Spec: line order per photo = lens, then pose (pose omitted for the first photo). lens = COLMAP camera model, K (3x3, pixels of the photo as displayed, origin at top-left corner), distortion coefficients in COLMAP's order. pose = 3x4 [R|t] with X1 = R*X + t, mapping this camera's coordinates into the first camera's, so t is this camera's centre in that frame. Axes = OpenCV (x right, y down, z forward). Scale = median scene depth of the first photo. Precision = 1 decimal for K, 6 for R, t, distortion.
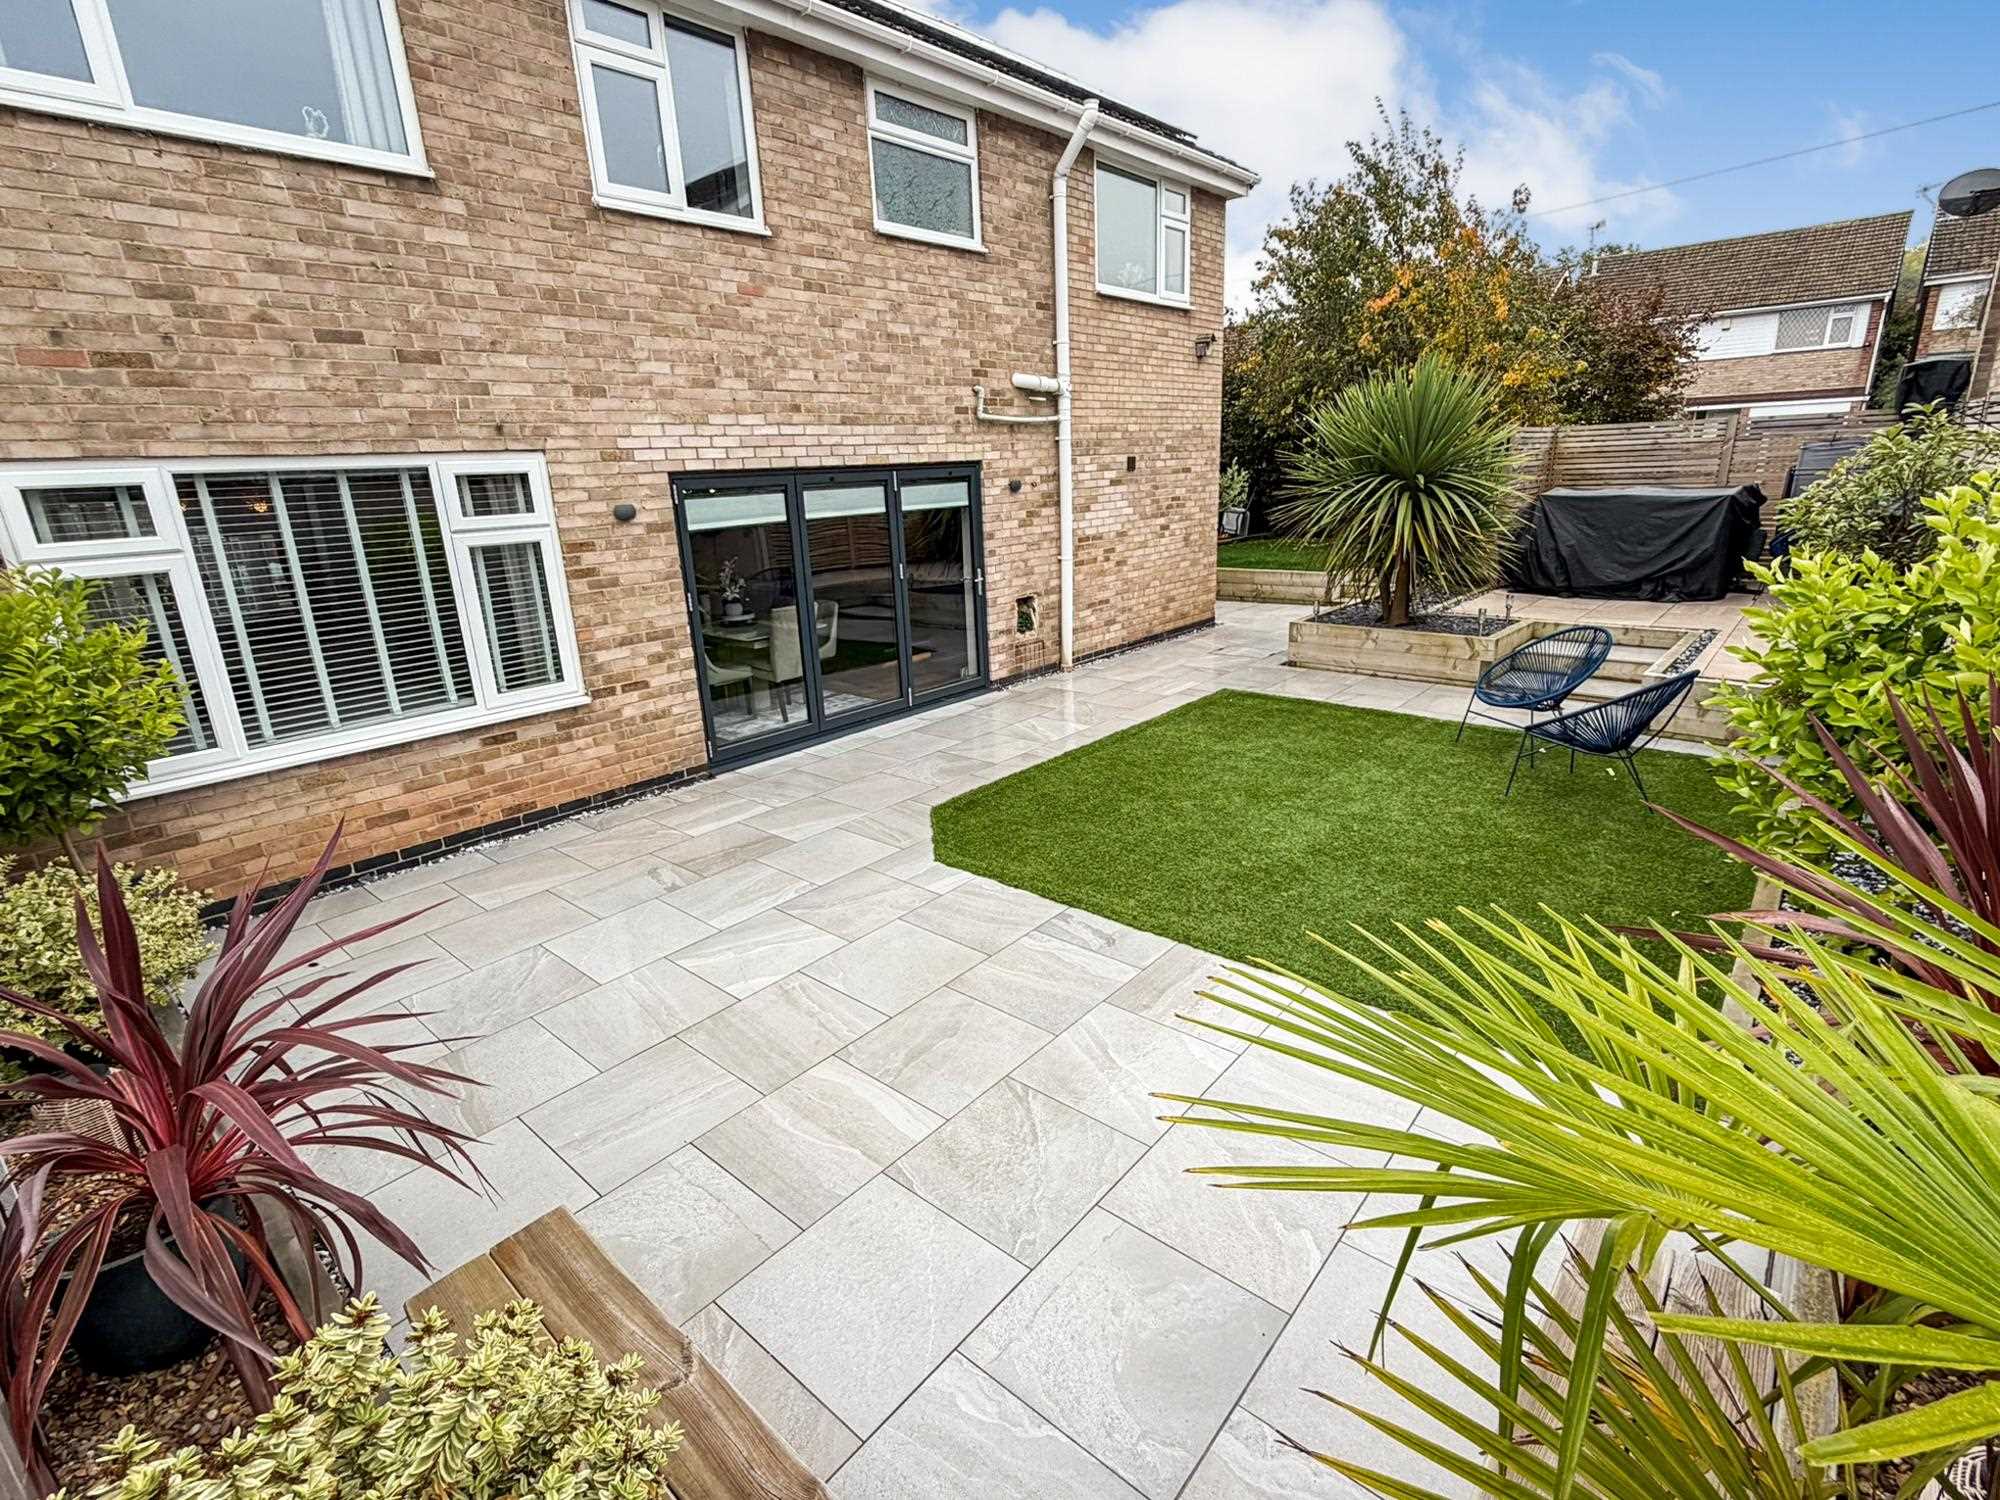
lens RADIAL K [[928.4, 0, 1000.0], [0, 928.4, 750.0], [0, 0, 1]] dist [-0.000099, -0.000252]
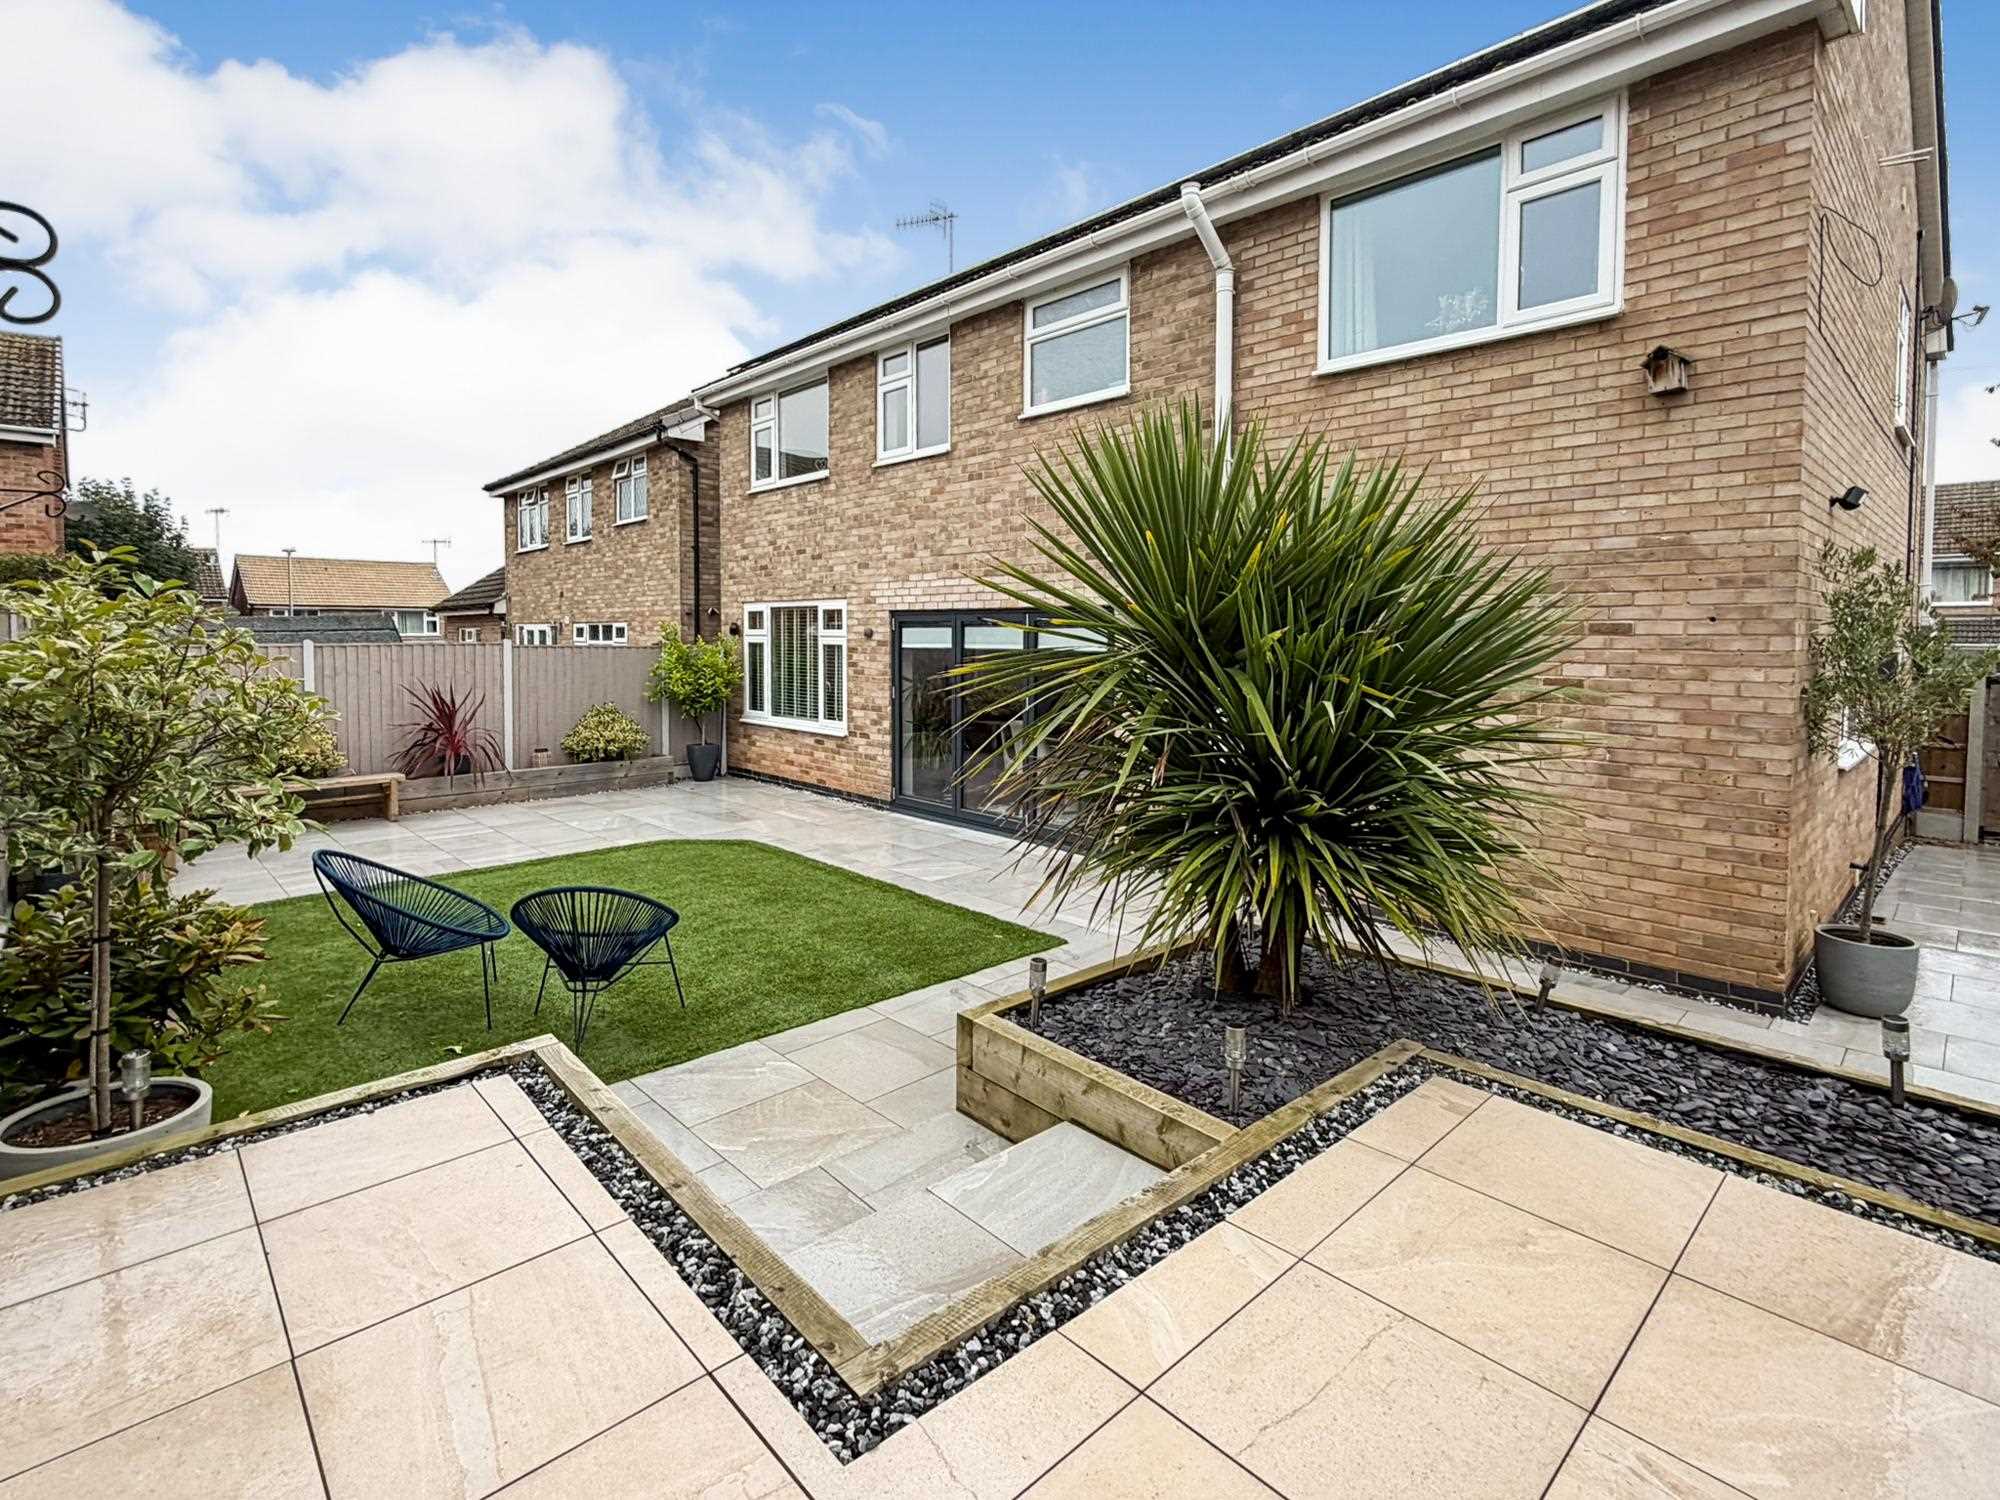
lens RADIAL K [[982.5, 0, 997.3], [0, 982.5, 665.7], [0, 0, 1]] dist [0.000747, 0.000098]
pose [[-0.098579, 0.081809, -0.991761, 1.264884], [-0.285239, 0.952474, 0.106921, -0.429432], [0.953373, 0.293429, -0.070559, 1.285452]]
